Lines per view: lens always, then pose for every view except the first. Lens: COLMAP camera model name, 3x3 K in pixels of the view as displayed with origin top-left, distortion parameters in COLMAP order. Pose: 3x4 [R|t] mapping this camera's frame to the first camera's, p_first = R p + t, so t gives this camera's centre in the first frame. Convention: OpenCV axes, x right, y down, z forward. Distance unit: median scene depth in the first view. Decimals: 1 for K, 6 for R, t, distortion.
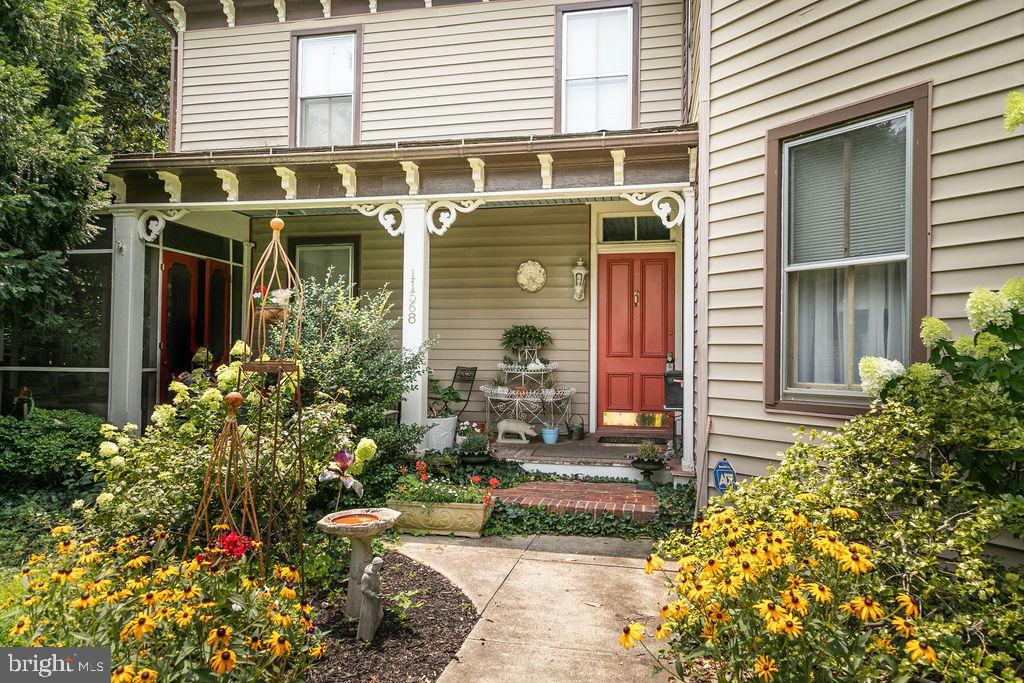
lens RADIAL K [[688.3, 0, 512.0], [0, 688.3, 341.5], [0, 0, 1]] dist [0.019935, 0.001478]
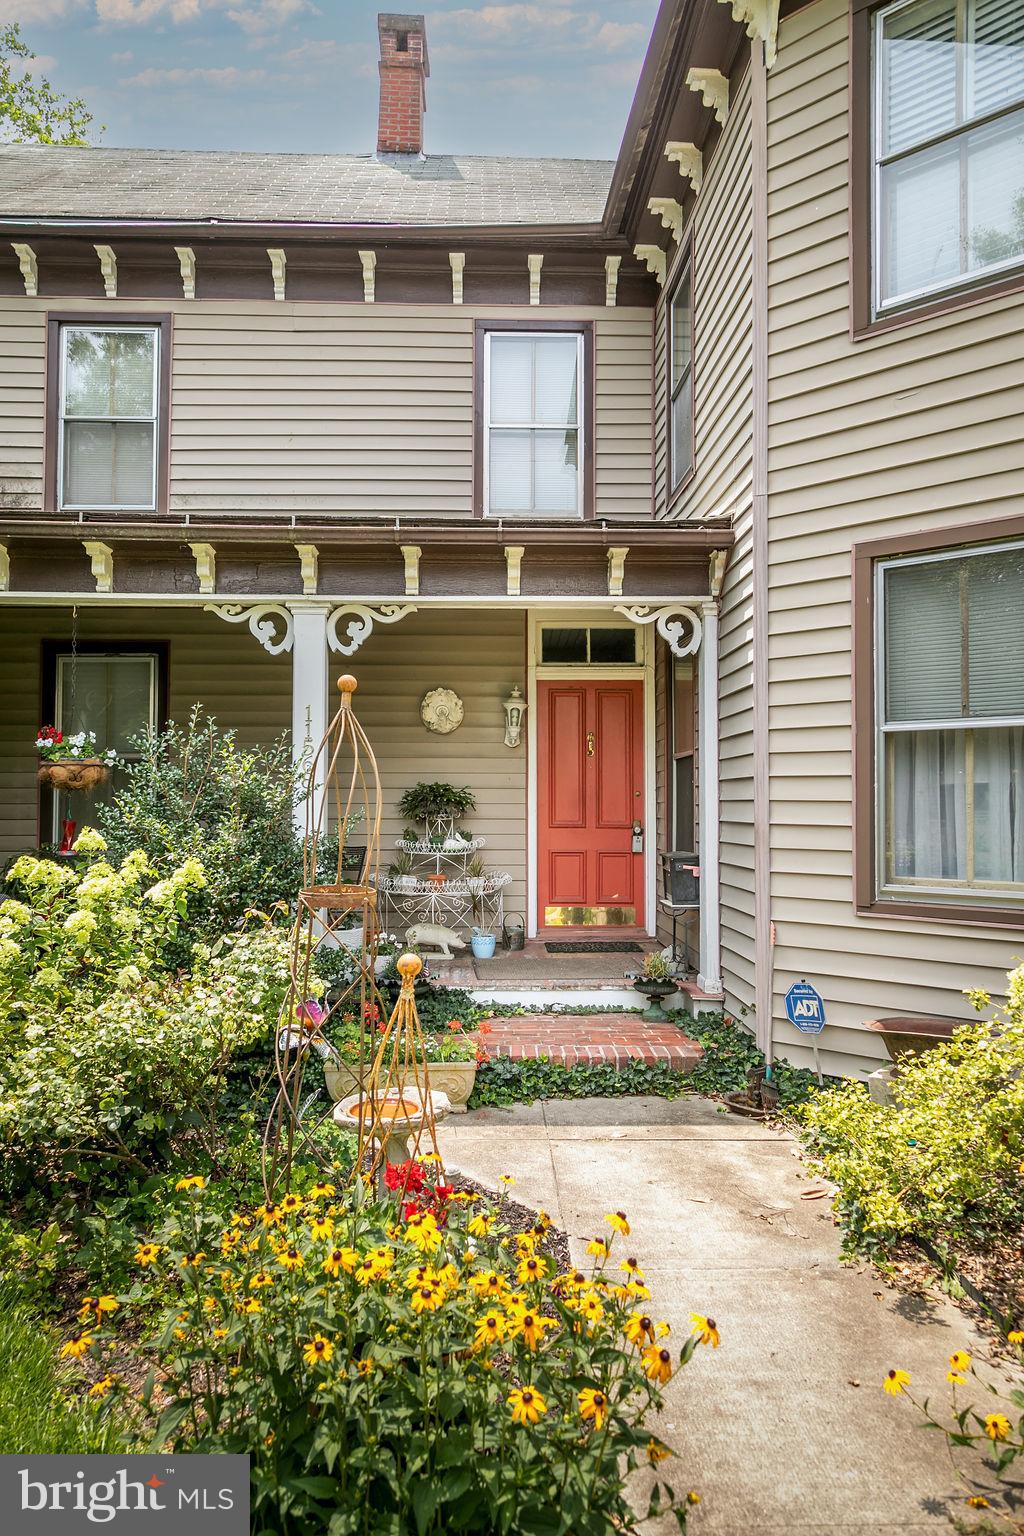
lens RADIAL K [[1025.8, 0, 512.0], [0, 1025.8, 768.0], [0, 0, 1]] dist [0.017500, 0.004861]
pose [[0.971609, 0.000123, 0.236593, -0.192051], [0.002698, 0.999929, -0.011598, -0.034628], [-0.236578, 0.011907, 0.971540, -0.003603]]
